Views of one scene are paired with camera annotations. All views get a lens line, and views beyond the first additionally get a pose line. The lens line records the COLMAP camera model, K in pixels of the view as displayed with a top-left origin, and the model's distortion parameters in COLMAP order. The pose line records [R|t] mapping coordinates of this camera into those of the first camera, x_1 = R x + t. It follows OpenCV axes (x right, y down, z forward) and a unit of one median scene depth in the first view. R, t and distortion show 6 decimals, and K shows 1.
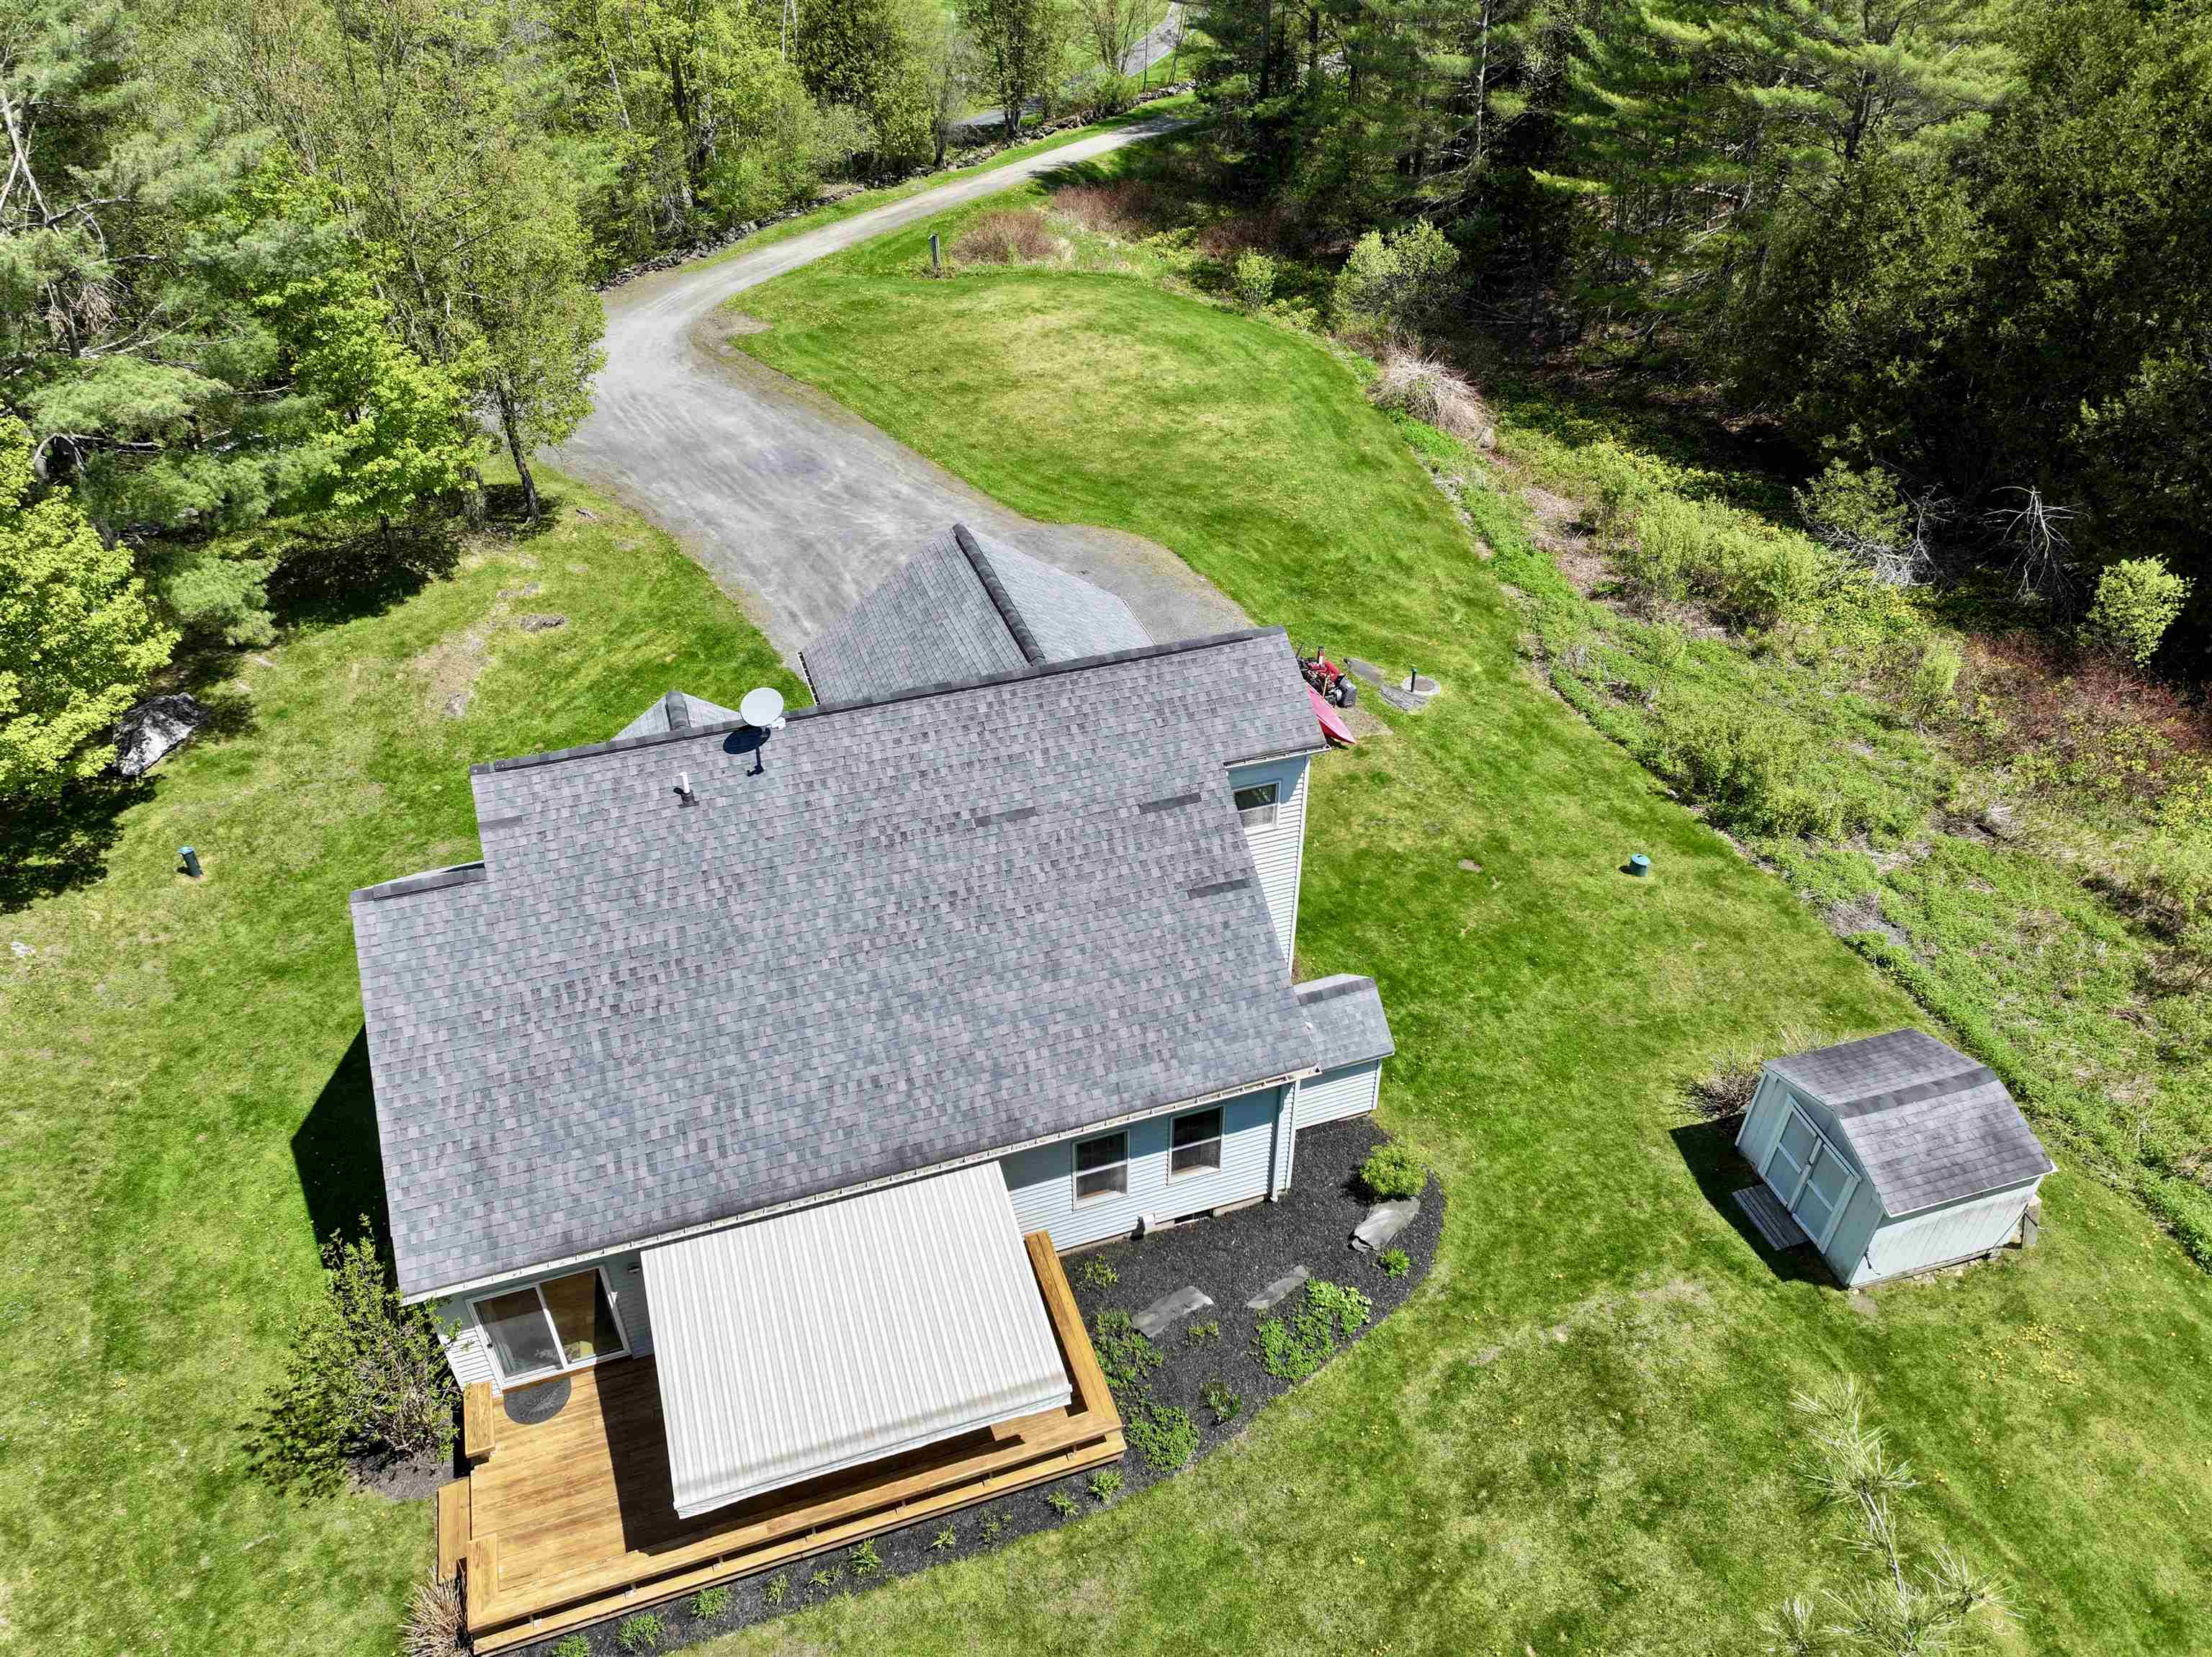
lens RADIAL K [[1544.8, 0, 1114.1], [0, 1544.8, 827.0], [0, 0, 1]] dist [-0.003393, 0.021623]
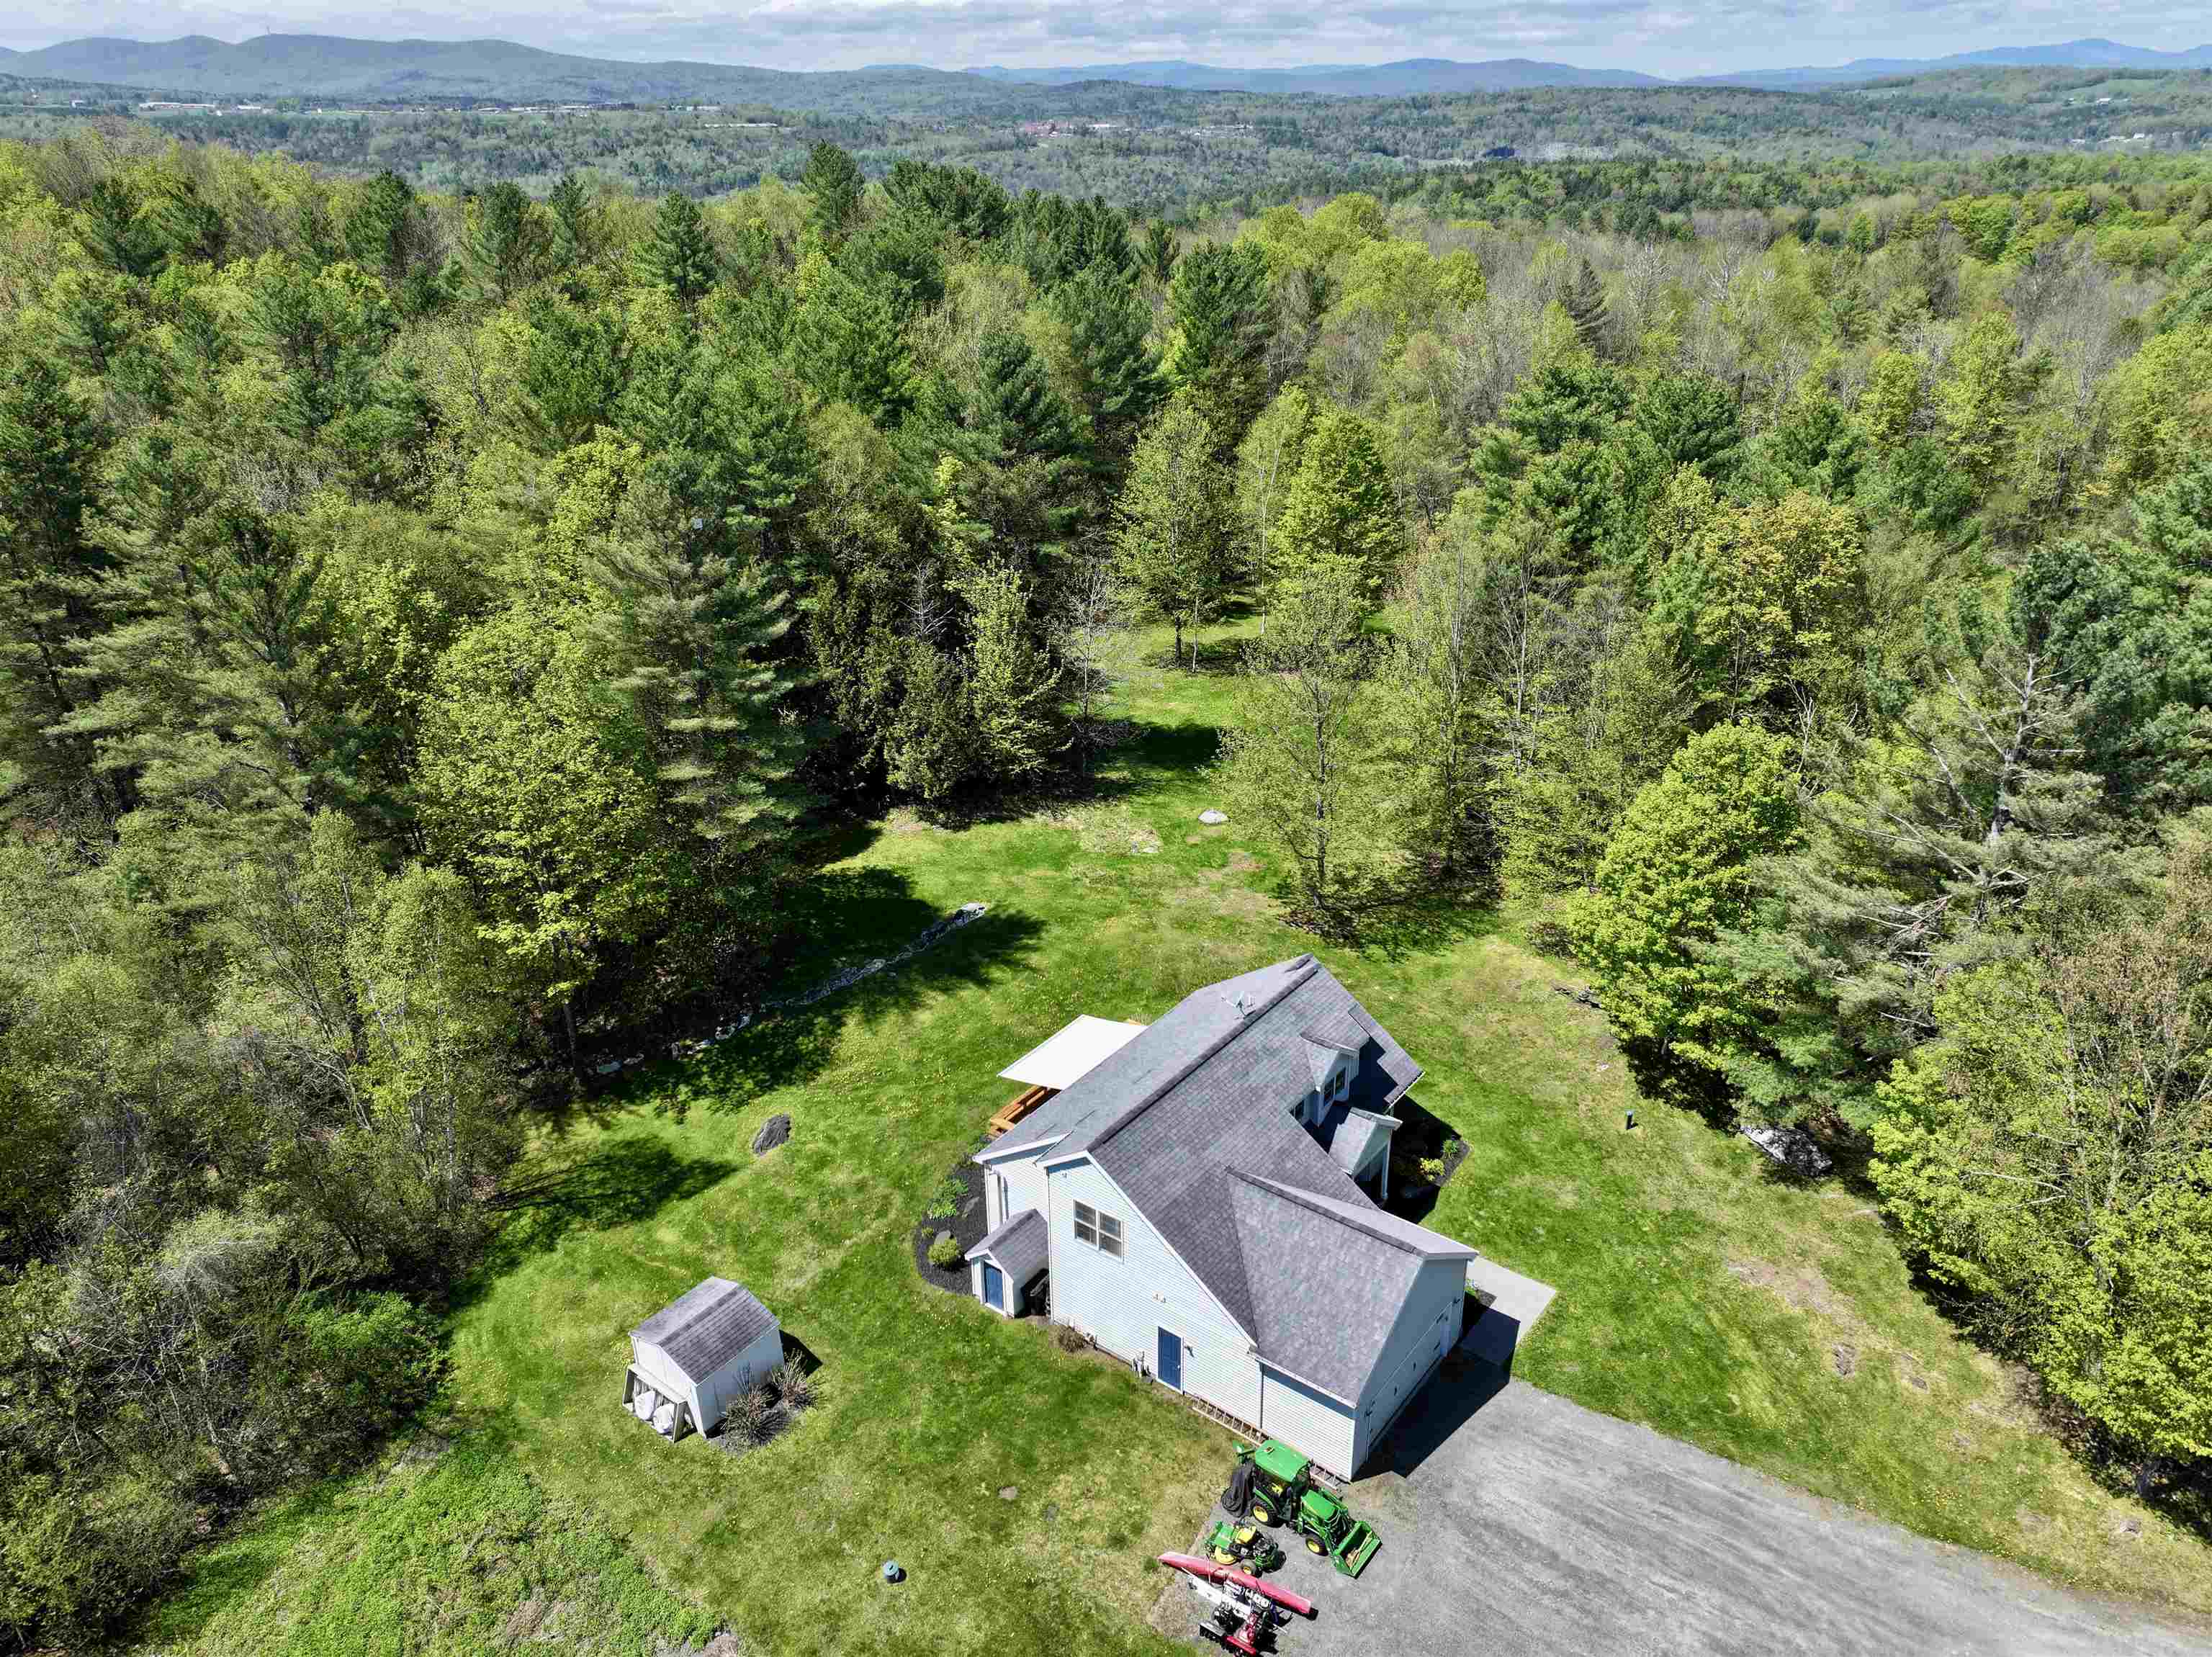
lens RADIAL K [[1544.8, 0, 1114.1], [0, 1544.8, 827.0], [0, 0, 1]] dist [-0.003393, 0.021623]
pose [[-0.830671, 0.230013, -0.507030, 0.667944], [-0.330046, 0.529985, 0.781144, -1.265281], [0.448392, 0.816217, -0.364328, 1.052531]]
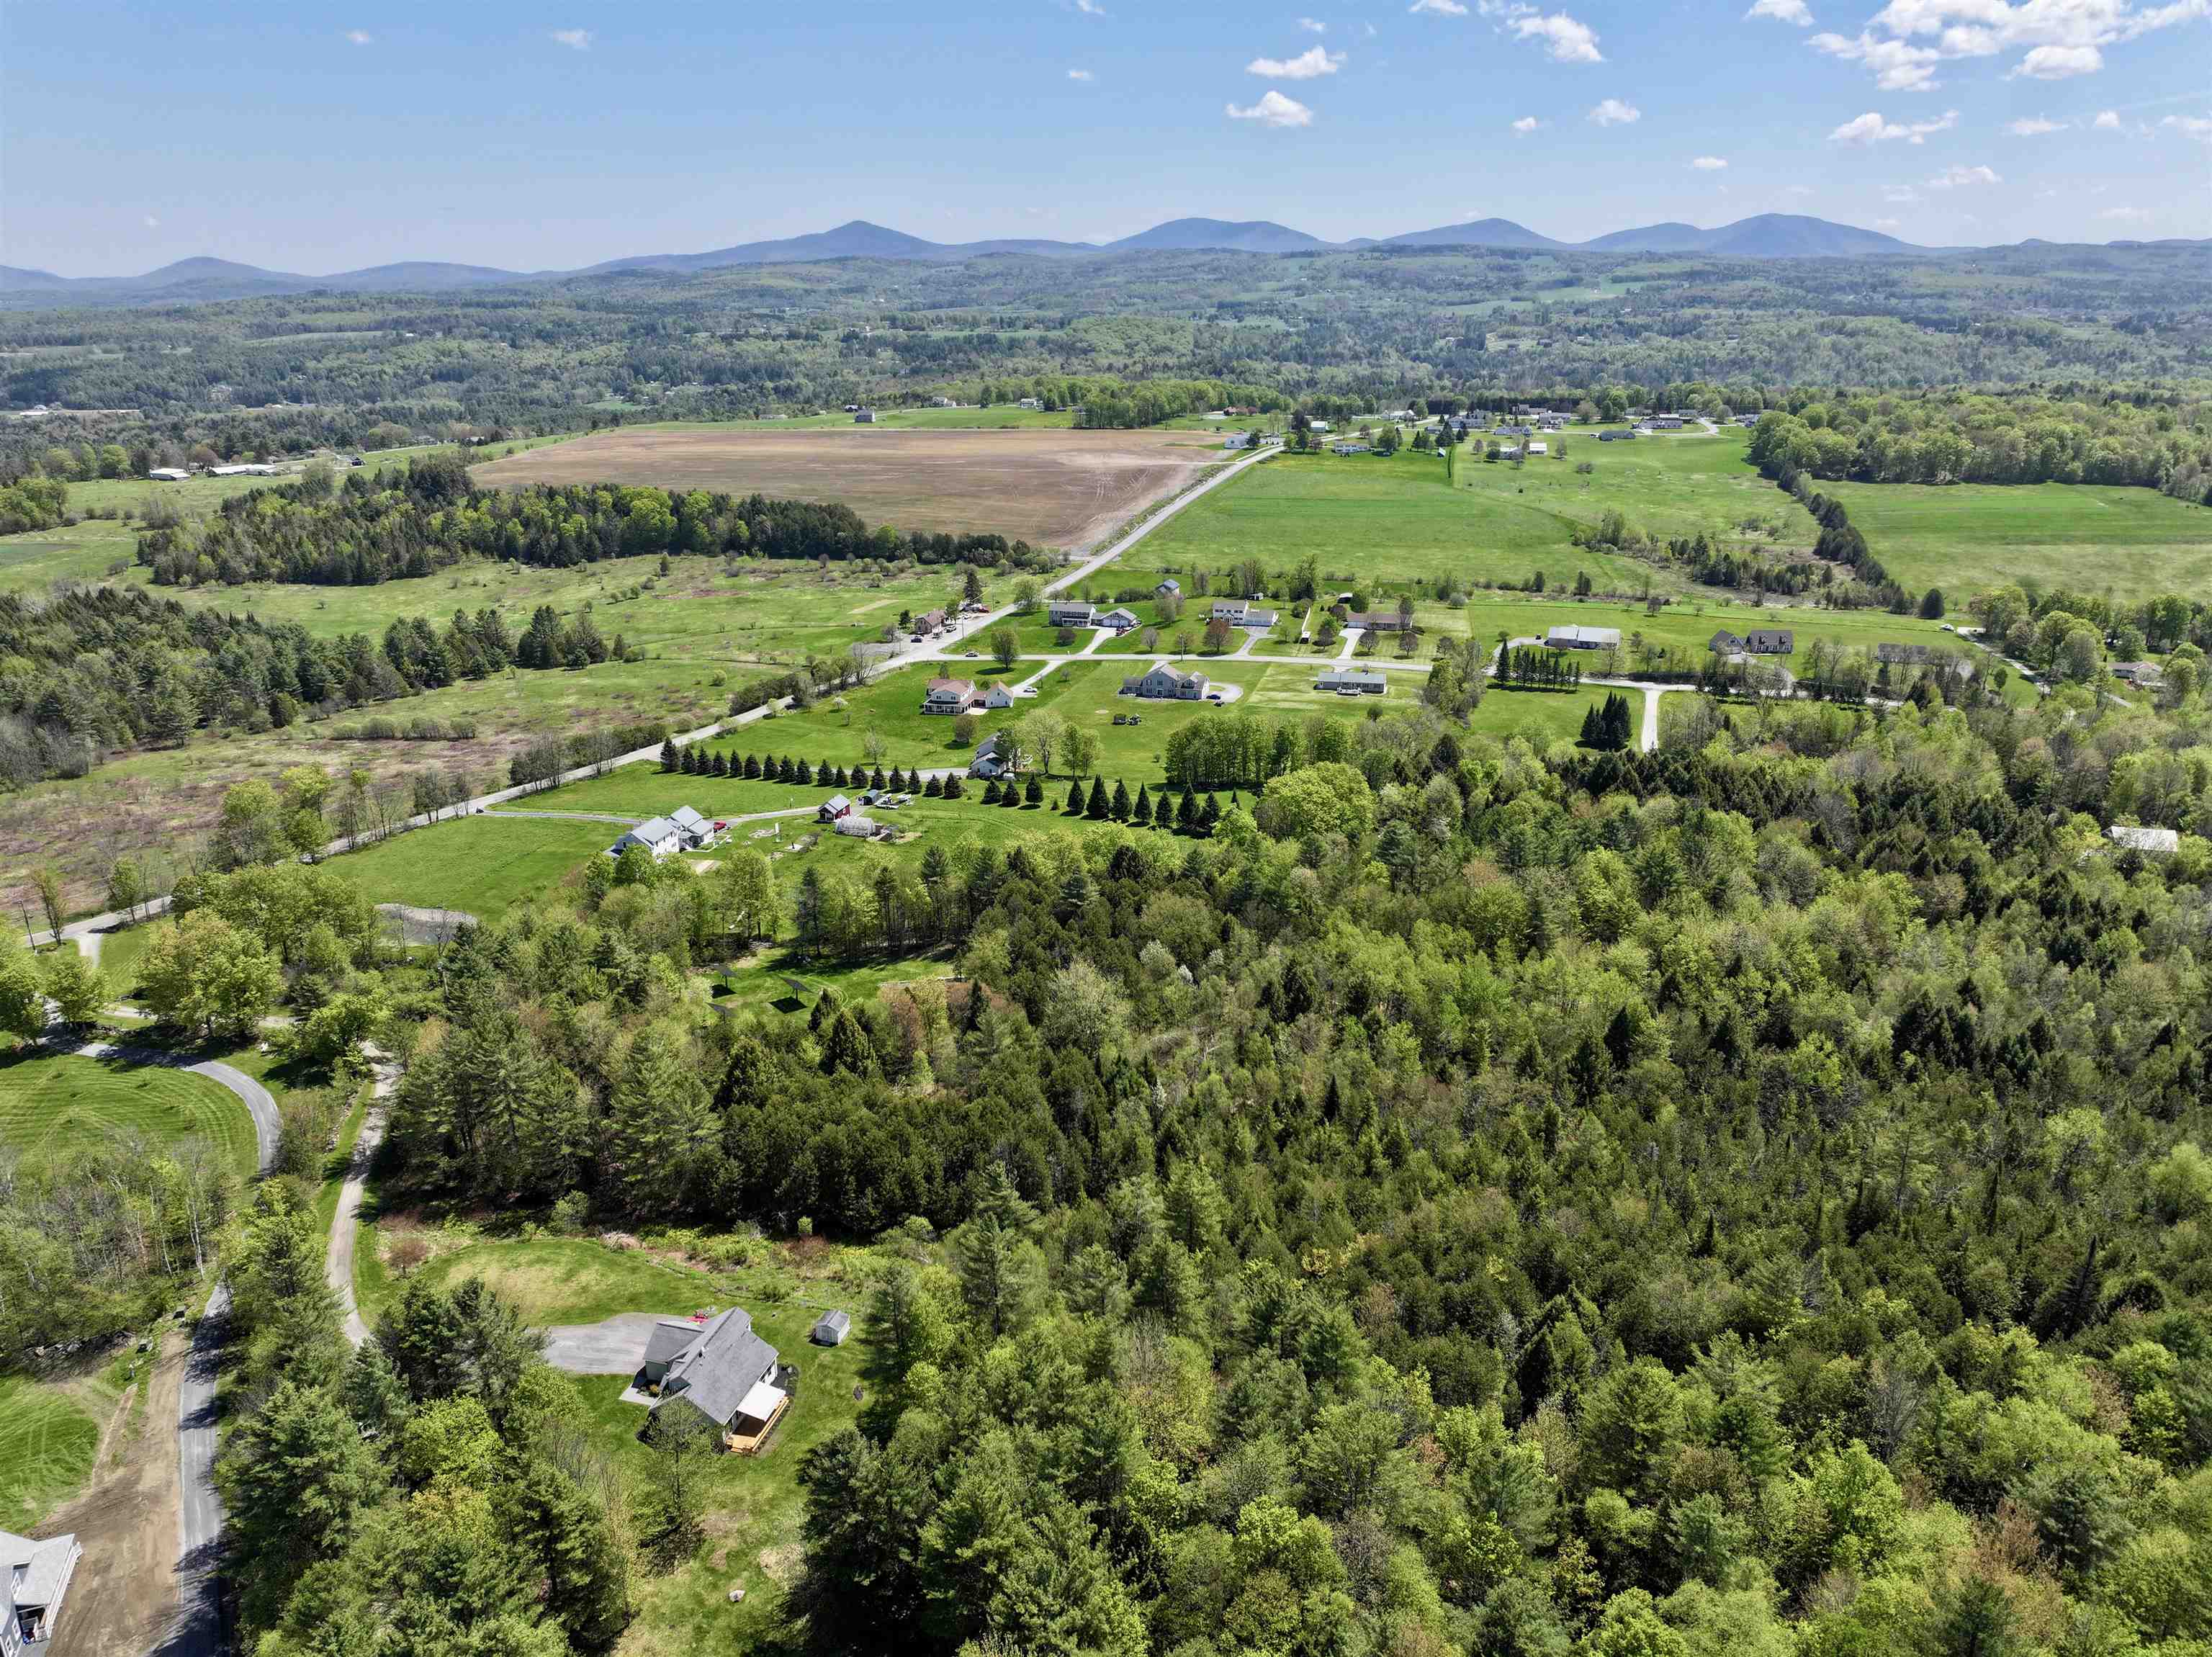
lens RADIAL K [[1544.8, 0, 1114.1], [0, 1544.8, 827.0], [0, 0, 1]] dist [-0.003393, 0.021623]
pose [[0.563758, -0.266470, 0.781774, -3.100437], [0.493034, 0.867960, -0.059694, -0.607923], [-0.662642, 0.419094, 0.620698, -4.382673]]
